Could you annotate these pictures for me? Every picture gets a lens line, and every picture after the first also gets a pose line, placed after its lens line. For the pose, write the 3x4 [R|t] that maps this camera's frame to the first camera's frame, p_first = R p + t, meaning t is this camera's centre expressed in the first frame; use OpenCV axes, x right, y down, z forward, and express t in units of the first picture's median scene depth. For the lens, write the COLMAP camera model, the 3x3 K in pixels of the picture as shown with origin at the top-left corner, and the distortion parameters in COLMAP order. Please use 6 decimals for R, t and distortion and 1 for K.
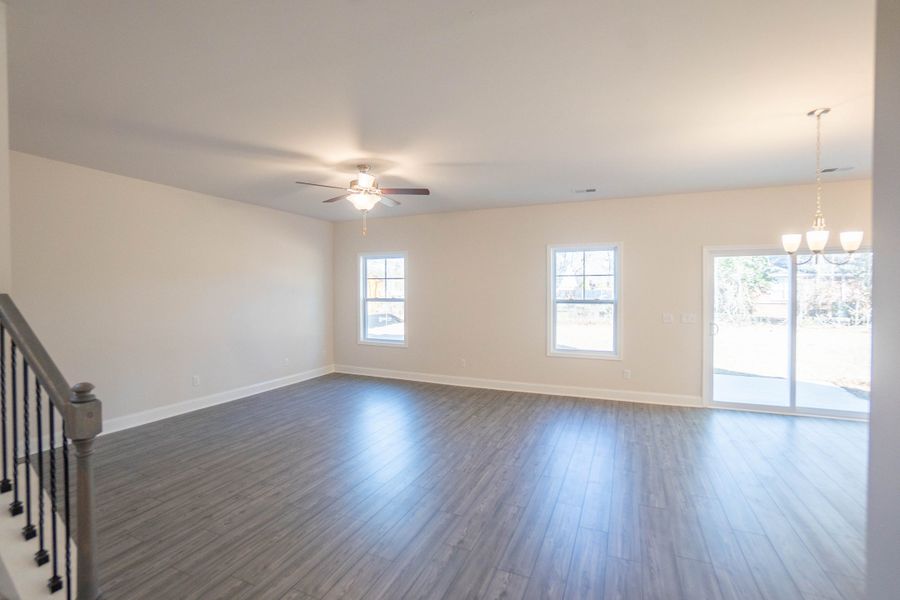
lens RADIAL K [[415.4, 0, 450.4], [0, 415.4, 297.5], [0, 0, 1]] dist [-0.060555, 0.024771]
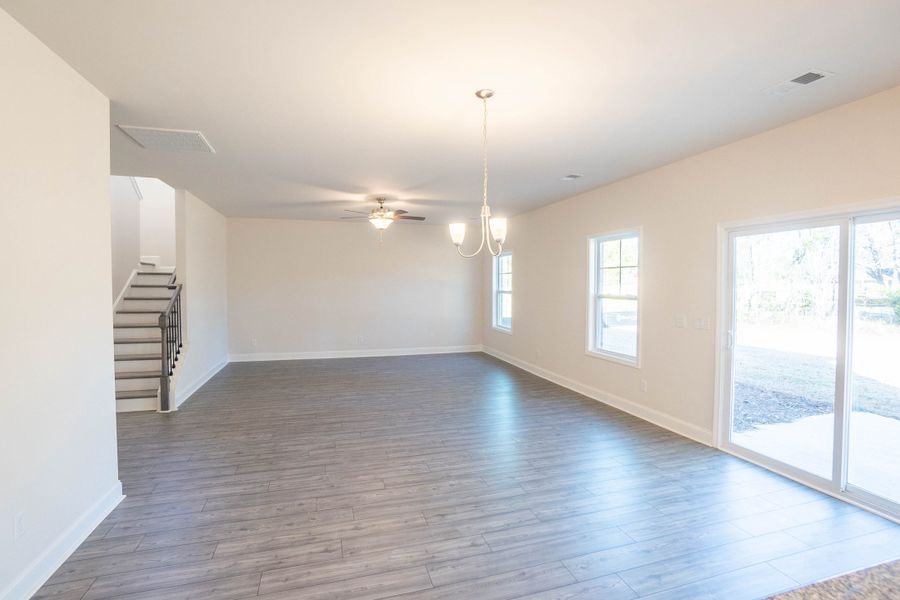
lens RADIAL K [[447.7, 0, 447.7], [0, 447.7, 294.0], [0, 0, 1]] dist [-0.012021, -0.000340]
pose [[0.623719, 0.013687, -0.781529, 1.229488], [-0.018082, 0.999832, 0.003079, 0.012022], [0.781439, 0.012211, 0.623862, 0.200105]]
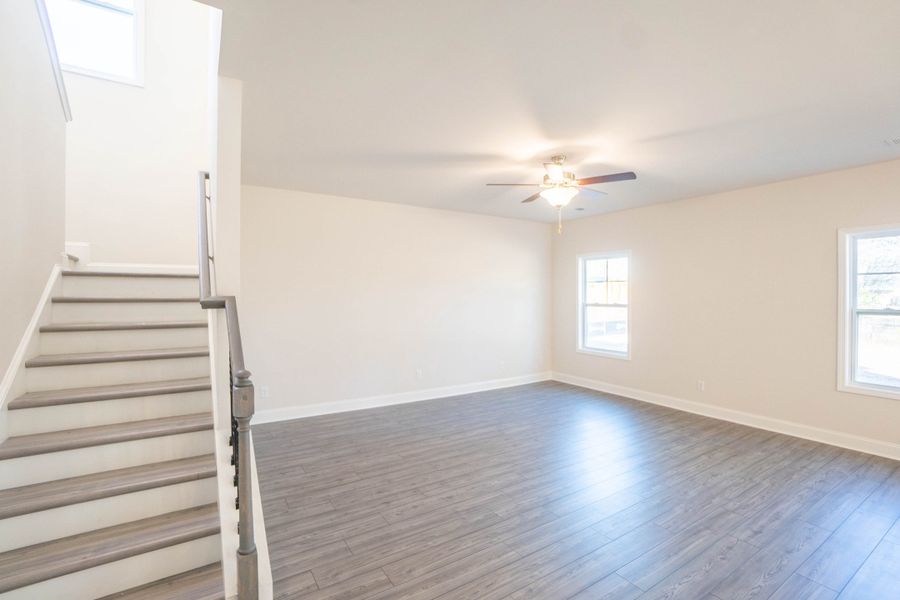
lens RADIAL K [[415.4, 0, 450.4], [0, 415.4, 297.5], [0, 0, 1]] dist [-0.060555, 0.024771]
pose [[0.829716, 0.006593, -0.558146, 0.102084], [-0.012599, 0.999897, -0.006918, -0.001022], [0.558043, 0.012772, 0.829714, 0.121585]]
